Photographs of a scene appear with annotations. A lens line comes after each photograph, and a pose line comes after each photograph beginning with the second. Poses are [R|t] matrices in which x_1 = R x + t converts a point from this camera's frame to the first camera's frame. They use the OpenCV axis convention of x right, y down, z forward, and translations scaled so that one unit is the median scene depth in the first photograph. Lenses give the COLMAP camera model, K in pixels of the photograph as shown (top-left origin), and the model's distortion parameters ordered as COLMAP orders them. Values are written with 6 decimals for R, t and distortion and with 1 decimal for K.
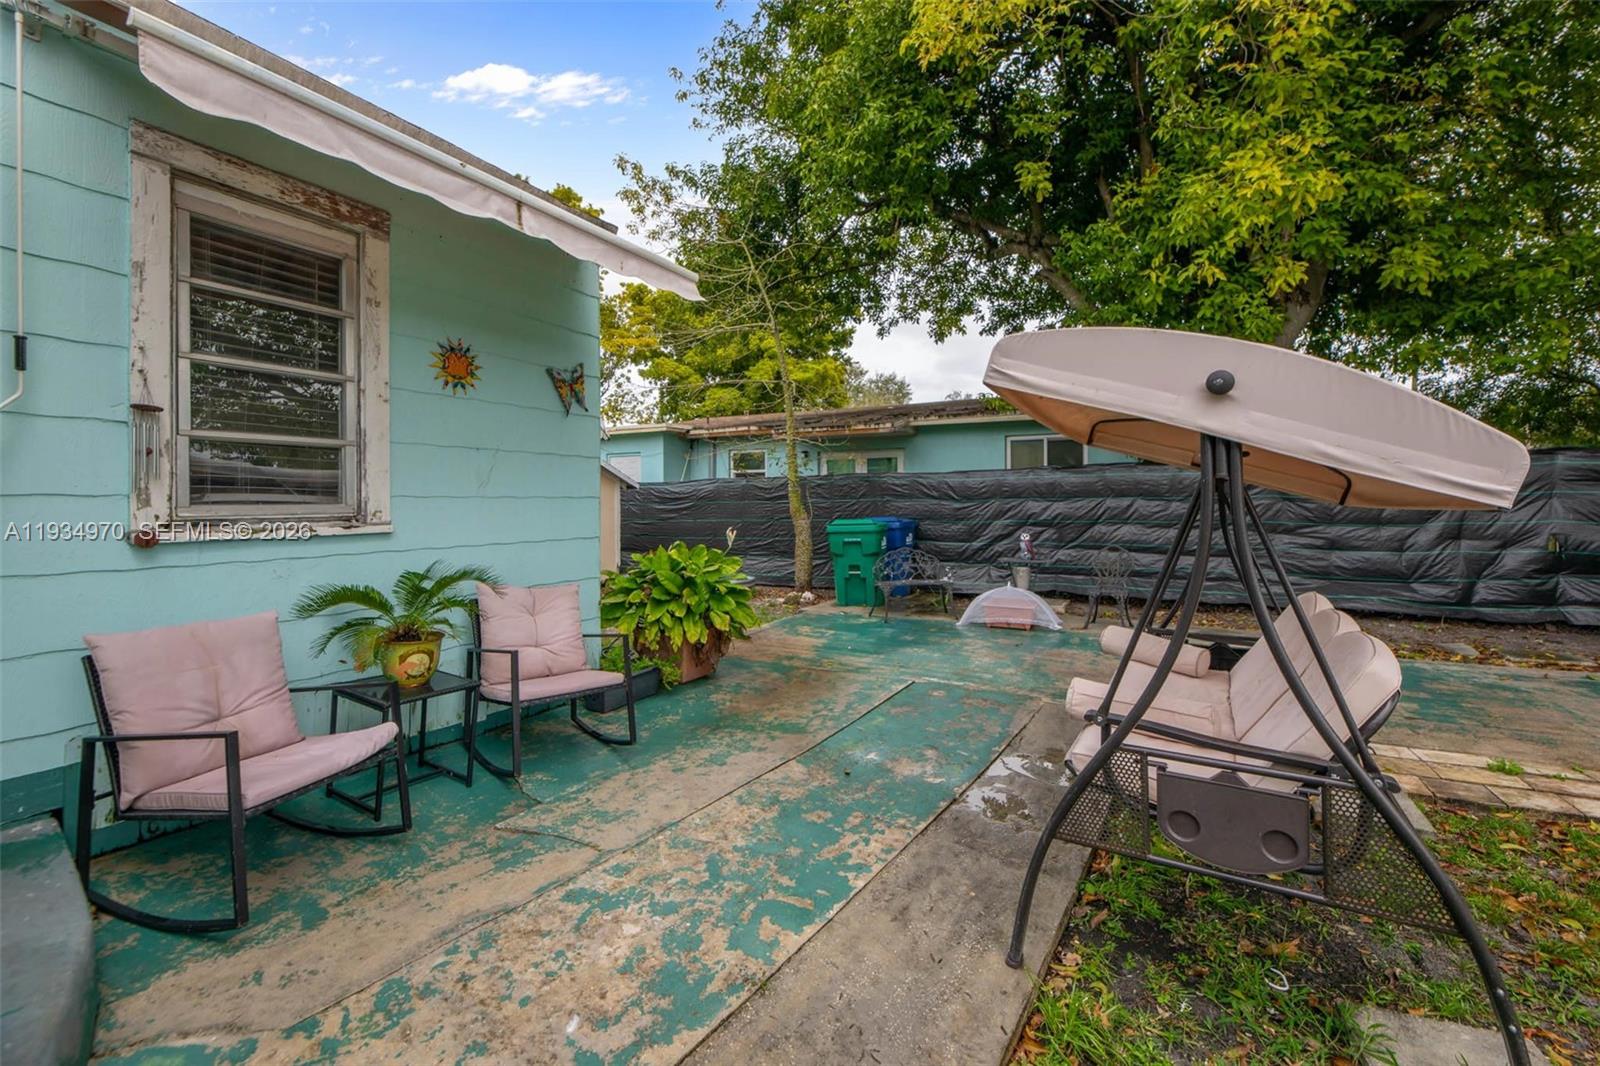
lens RADIAL K [[652.1, 0, 803.9], [0, 652.1, 523.5], [0, 0, 1]] dist [-0.003040, -0.000334]
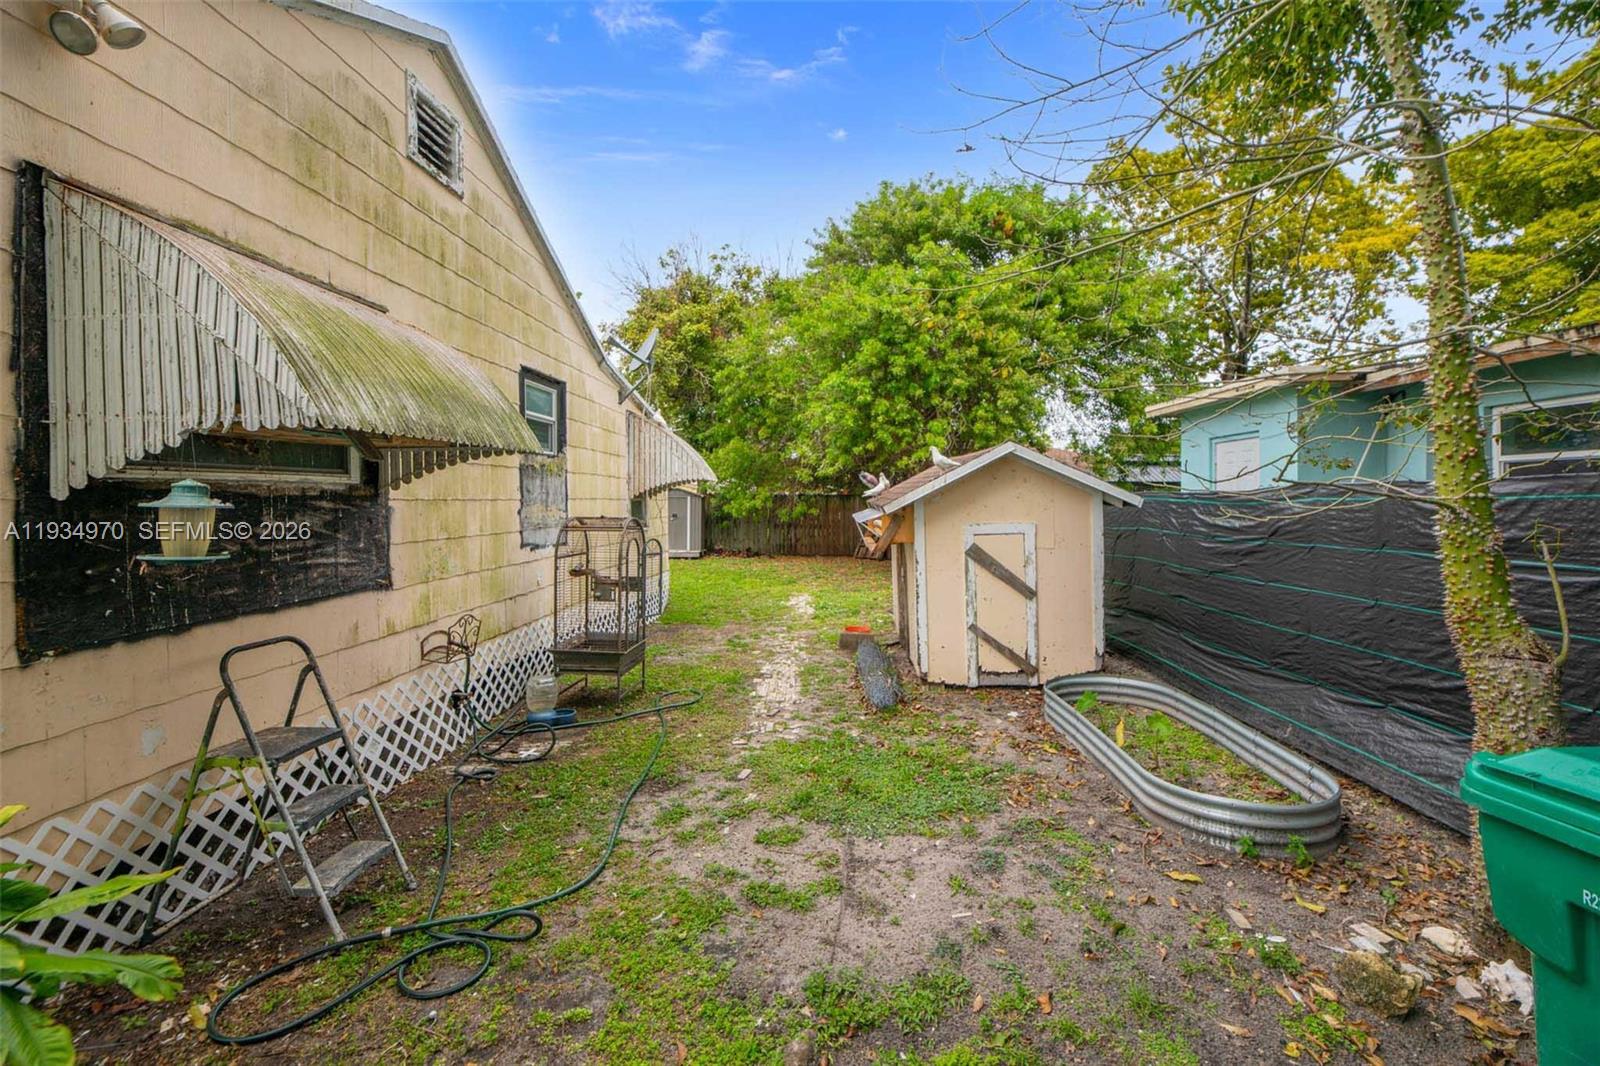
lens RADIAL K [[652.1, 0, 803.9], [0, 652.1, 523.5], [0, 0, 1]] dist [-0.003040, -0.000334]
pose [[0.452884, 0.040847, -0.890633, 0.228919], [-0.035340, 0.998987, 0.027846, -0.130720], [0.890869, 0.018864, 0.453869, 1.563743]]
